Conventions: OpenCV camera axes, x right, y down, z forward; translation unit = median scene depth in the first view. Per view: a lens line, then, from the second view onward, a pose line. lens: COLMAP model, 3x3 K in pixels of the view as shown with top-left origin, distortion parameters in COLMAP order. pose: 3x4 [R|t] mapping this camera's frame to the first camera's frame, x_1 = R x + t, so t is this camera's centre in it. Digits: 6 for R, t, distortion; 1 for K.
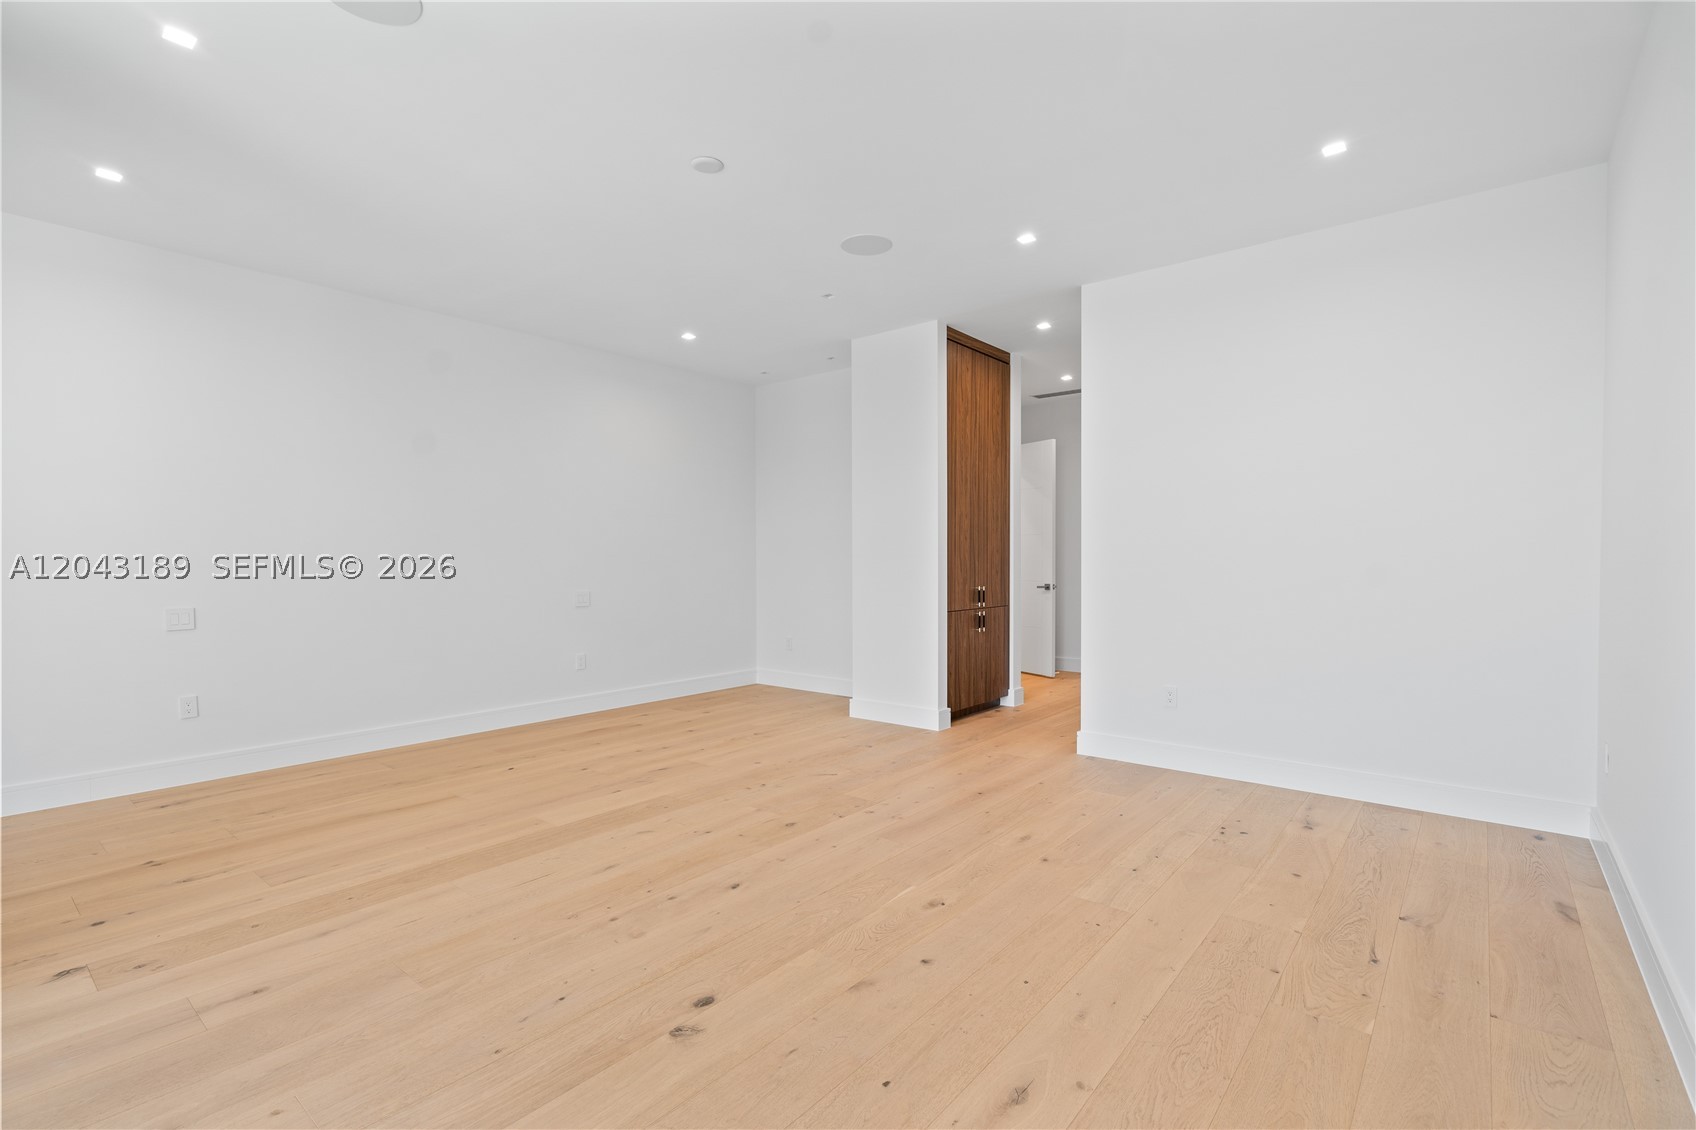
lens RADIAL K [[779.5, 0, 845.4], [0, 779.5, 551.1], [0, 0, 1]] dist [-0.000939, 0.000304]
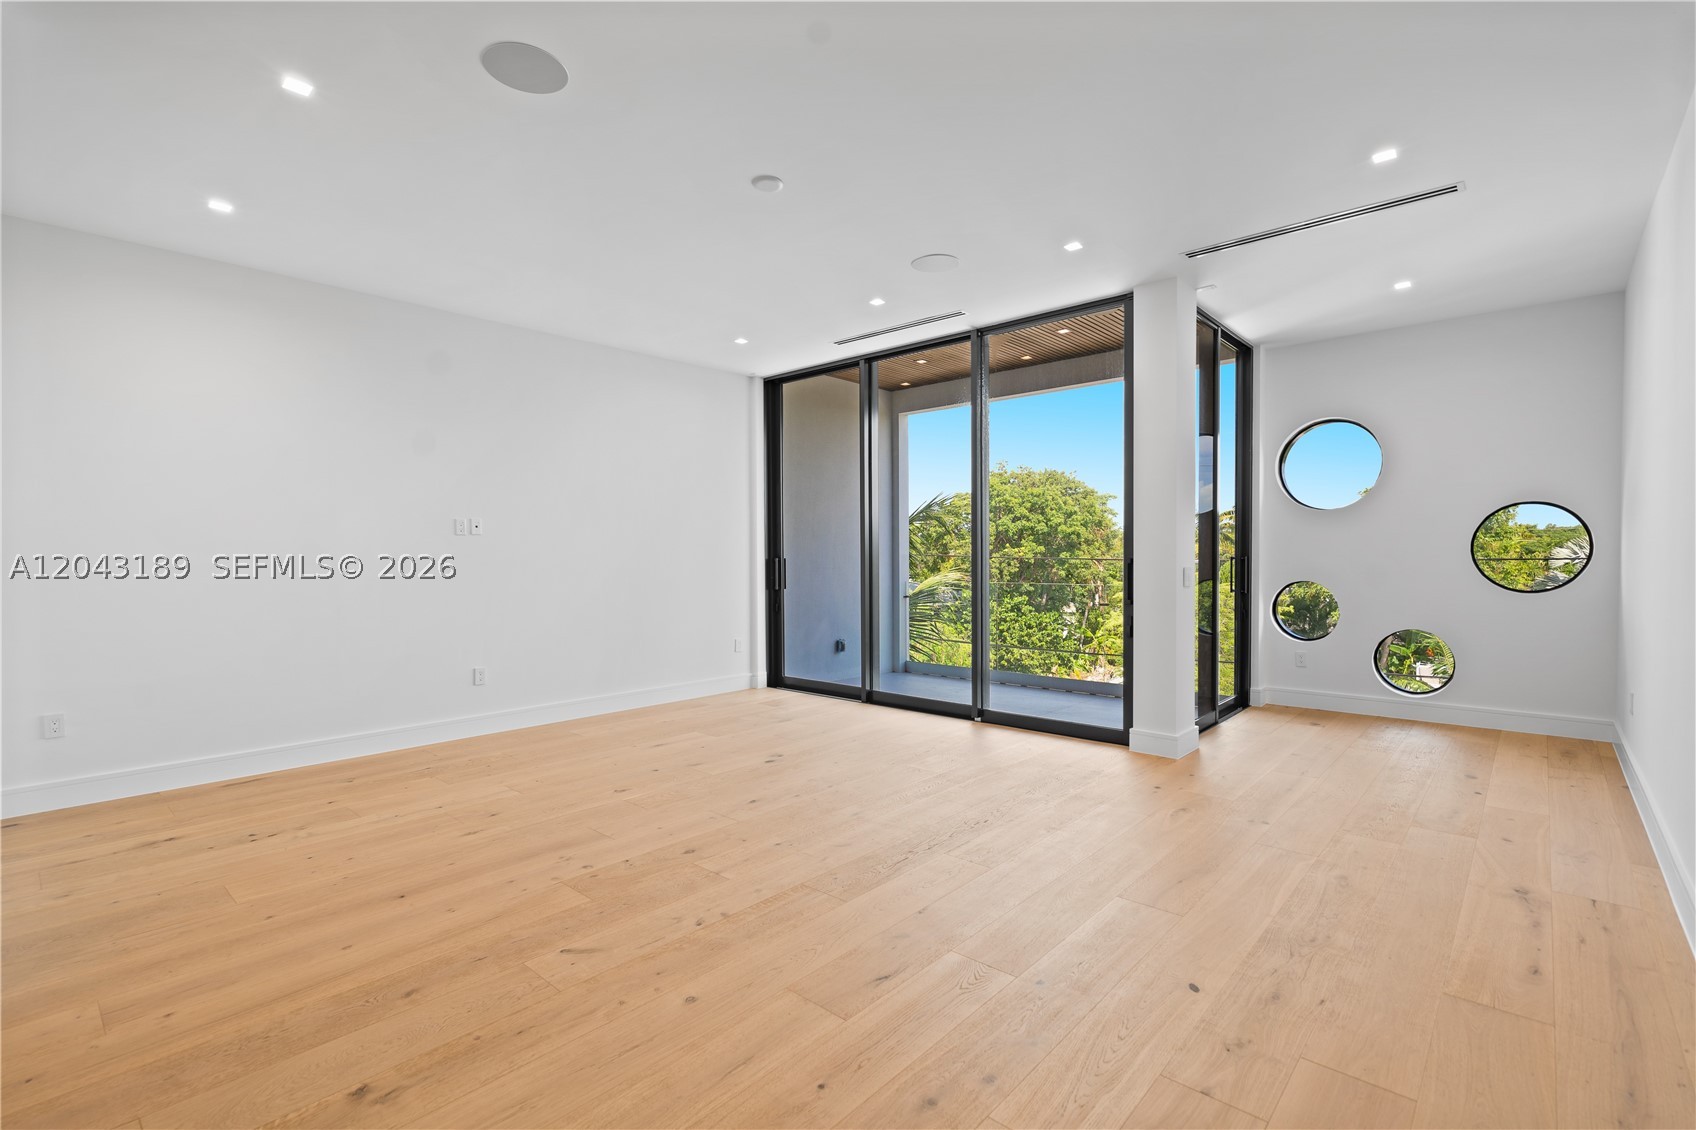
lens RADIAL K [[779.5, 0, 845.4], [0, 779.5, 551.1], [0, 0, 1]] dist [-0.000939, 0.000304]
pose [[-0.998954, 0.009741, 0.044680, -0.304905], [0.009295, 0.999905, -0.010175, 0.009315], [-0.044774, -0.009749, -0.998950, 1.951387]]
